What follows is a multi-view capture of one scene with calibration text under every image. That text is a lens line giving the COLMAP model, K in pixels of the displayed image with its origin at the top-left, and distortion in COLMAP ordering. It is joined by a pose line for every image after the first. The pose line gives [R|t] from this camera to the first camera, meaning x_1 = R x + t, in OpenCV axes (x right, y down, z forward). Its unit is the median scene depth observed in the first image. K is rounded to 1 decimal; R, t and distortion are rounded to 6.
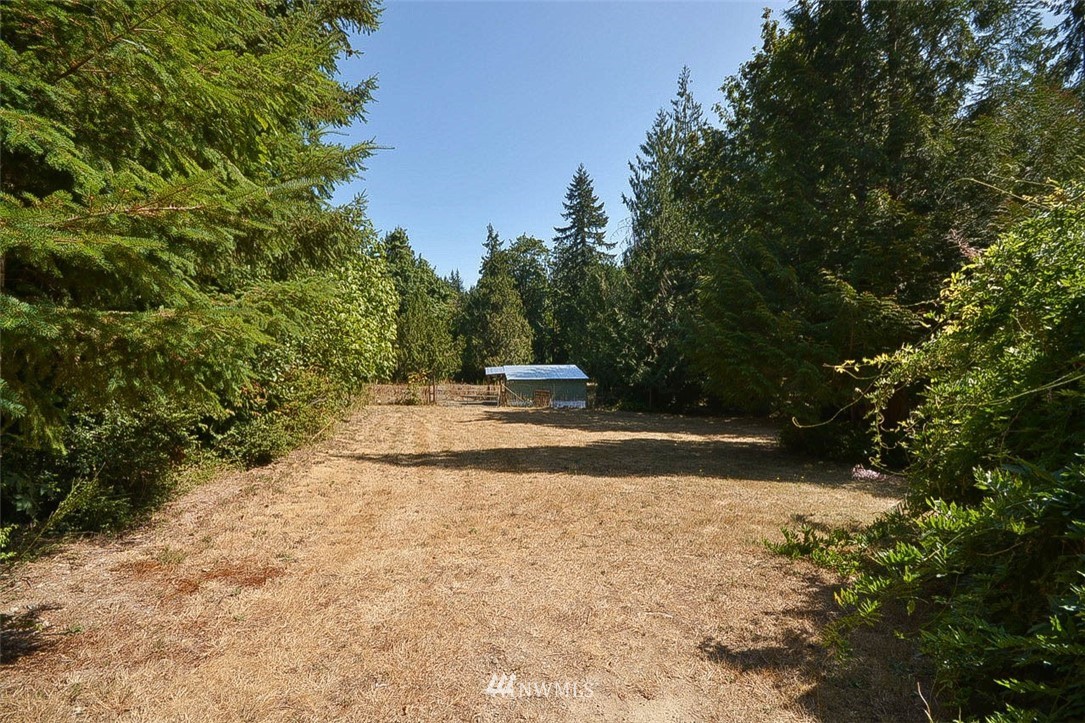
lens RADIAL K [[479.7, 0, 552.4], [0, 479.7, 362.2], [0, 0, 1]] dist [-0.003695, -0.001078]
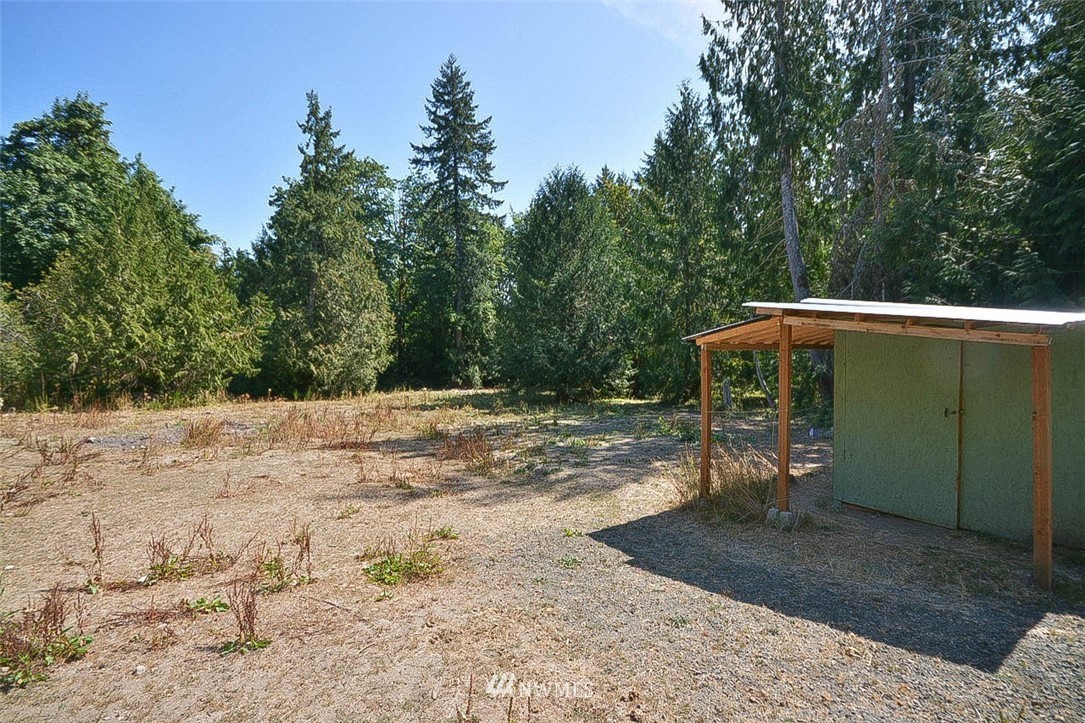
lens RADIAL K [[479.7, 0, 544.3], [0, 479.7, 363.7], [0, 0, 1]] dist [-0.003695, -0.001078]
pose [[0.902712, -0.006052, 0.430203, -0.110484], [0.007630, 0.999969, -0.001943, 0.009523], [-0.430178, 0.005037, 0.902730, 0.364536]]
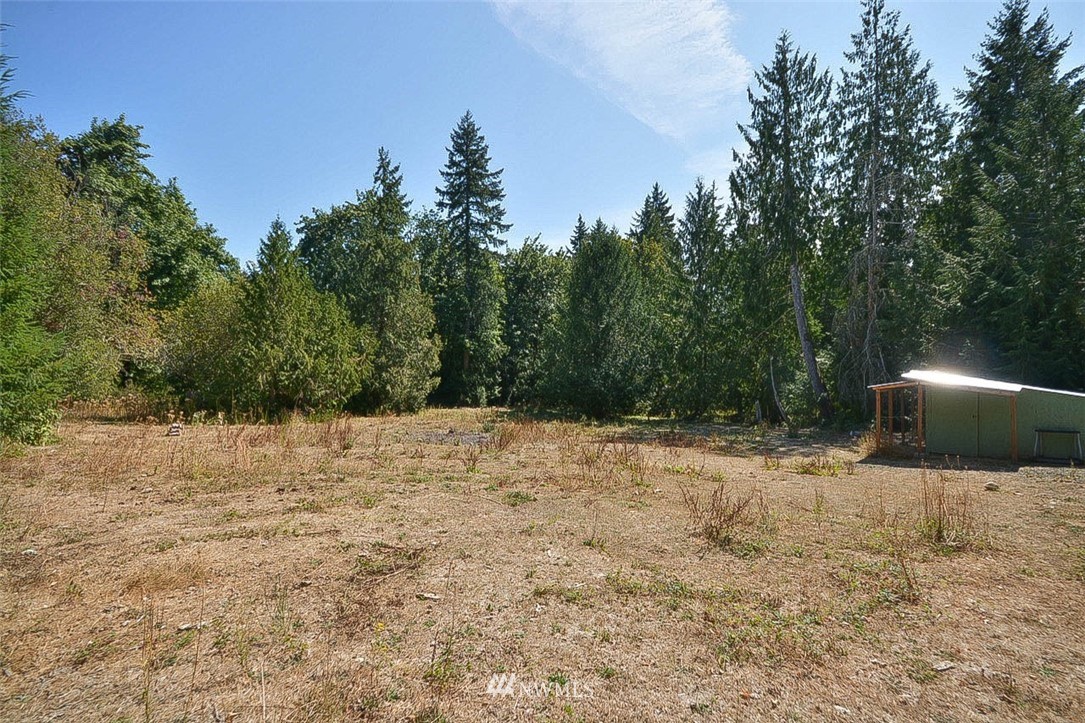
lens RADIAL K [[479.7, 0, 546.5], [0, 479.7, 366.8], [0, 0, 1]] dist [-0.003695, -0.001078]
pose [[0.813198, 0.026723, 0.581373, -0.262444], [-0.007527, 0.999345, -0.035406, 0.005541], [-0.581939, 0.024417, 0.812866, 0.344358]]
